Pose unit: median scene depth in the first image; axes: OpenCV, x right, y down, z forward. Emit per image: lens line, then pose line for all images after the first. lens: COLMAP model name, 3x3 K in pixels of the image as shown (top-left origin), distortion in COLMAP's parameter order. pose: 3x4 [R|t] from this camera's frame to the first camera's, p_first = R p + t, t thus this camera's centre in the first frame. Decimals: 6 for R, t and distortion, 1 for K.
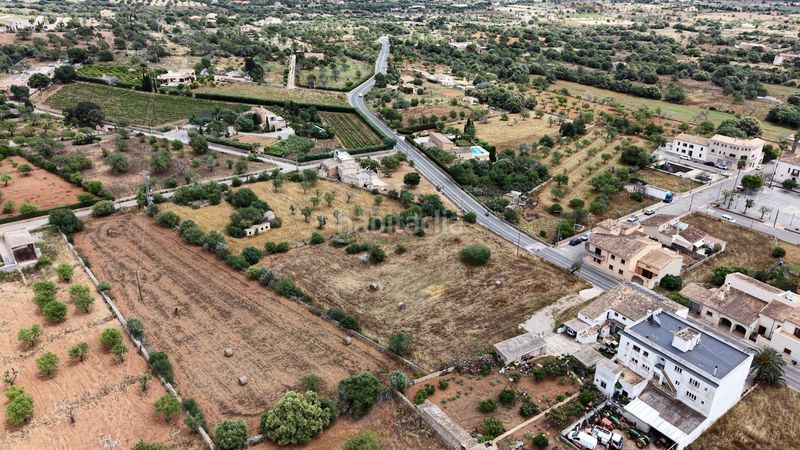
lens RADIAL K [[568.8, 0, 400.0], [0, 568.8, 225.0], [0, 0, 1]] dist [0.046033, -0.067379]
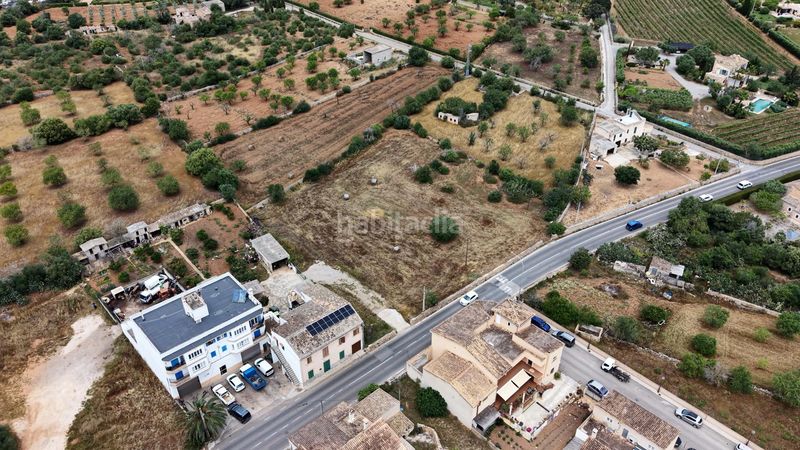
lens RADIAL K [[568.8, 0, 400.0], [0, 568.8, 225.0], [0, 0, 1]] dist [0.046033, -0.067379]
pose [[0.120787, 0.551480, -0.825397, 0.716838], [-0.422880, 0.780850, 0.459833, -0.277100], [0.898100, 0.293502, 0.327527, 0.549328]]
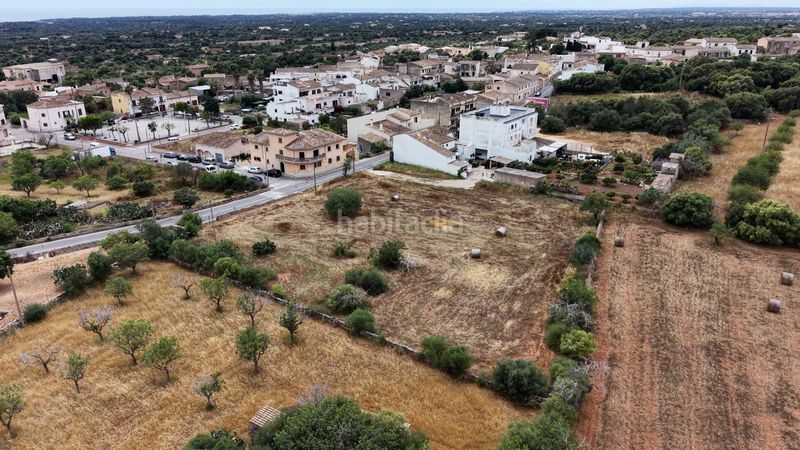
lens RADIAL K [[568.8, 0, 400.0], [0, 568.8, 225.0], [0, 0, 1]] dist [0.046033, -0.067379]
pose [[-0.328383, -0.340225, 0.881142, -0.434908], [0.404362, 0.792430, 0.456669, -0.183175], [-0.853614, 0.506262, -0.122647, 0.880201]]
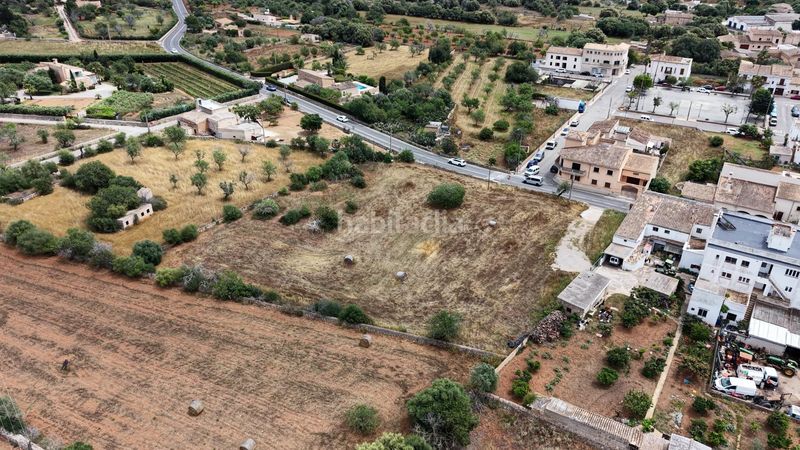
lens RADIAL K [[568.8, 0, 400.0], [0, 568.8, 225.0], [0, 0, 1]] dist [0.046033, -0.067379]
pose [[0.925398, -0.187574, 0.329325, -0.168431], [0.166183, 0.981773, 0.092217, 0.006915], [-0.340620, -0.030609, 0.939703, 0.229810]]
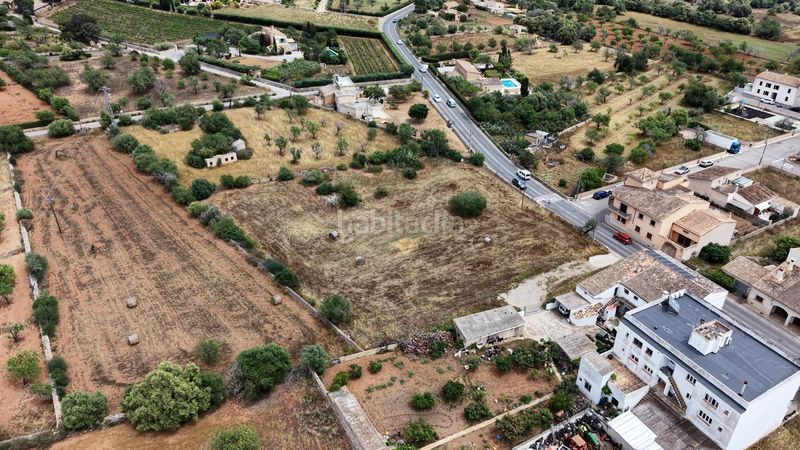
lens RADIAL K [[571.2, 0, 399.0], [0, 571.2, 225.9], [0, 0, 1]] dist [0.015257, -0.008884]
pose [[0.991786, 0.061966, -0.111898, 0.108517], [-0.050984, 0.993833, 0.098471, 0.007219], [0.117310, -0.091957, 0.988829, 0.152371]]
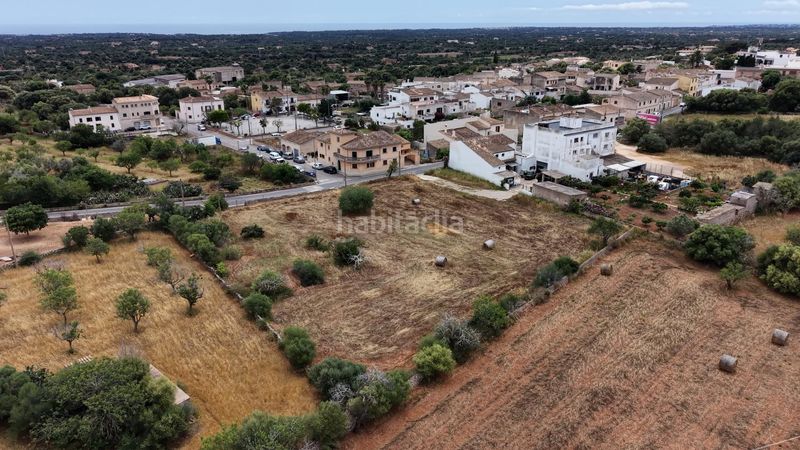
lens RADIAL K [[568.8, 0, 400.0], [0, 568.8, 225.0], [0, 0, 1]] dist [0.046033, -0.067379]
pose [[-0.009882, -0.338952, 0.940752, -0.464485], [0.430052, 0.847906, 0.310017, -0.100256], [-0.902750, 0.407636, 0.137388, 0.731668]]
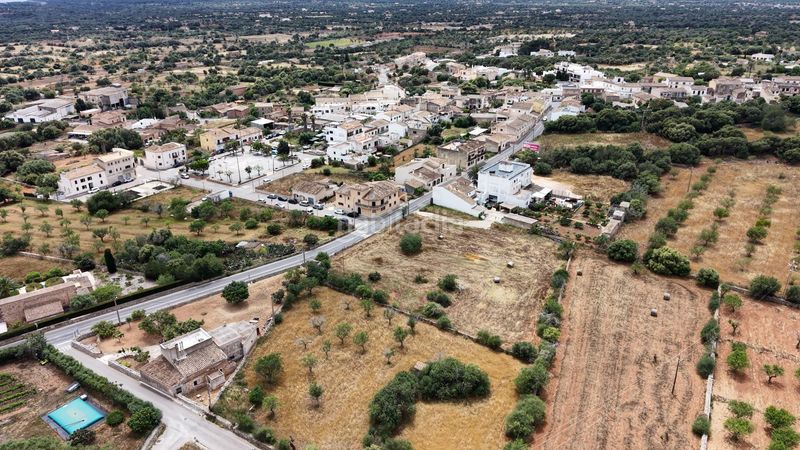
lens RADIAL K [[568.8, 0, 400.0], [0, 568.8, 225.0], [0, 0, 1]] dist [0.046033, -0.067379]
pose [[-0.340205, -0.372698, 0.863340, -0.688159], [0.400873, 0.773018, 0.491674, -0.453470], [-0.850624, 0.513360, -0.113580, 0.954485]]
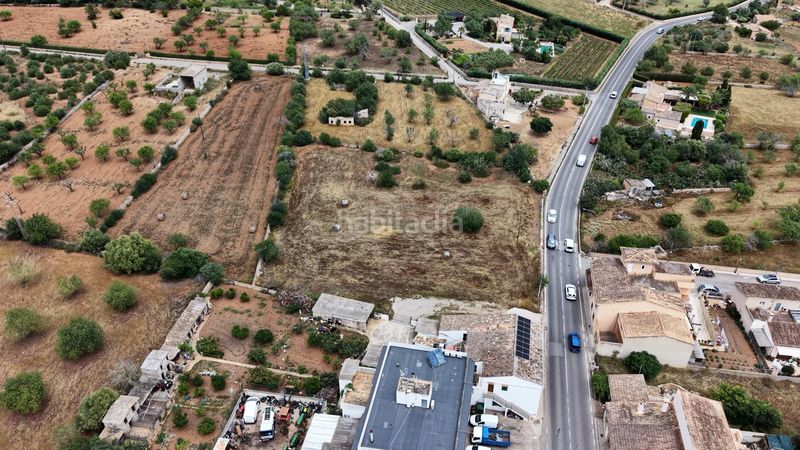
lens RADIAL K [[568.8, 0, 400.0], [0, 568.8, 225.0], [0, 0, 1]] dist [0.046033, -0.067379]
pose [[0.696539, 0.394936, -0.599048, 0.486710], [-0.304120, 0.918685, 0.252049, -0.104202], [0.649880, 0.006620, 0.760008, 0.243767]]
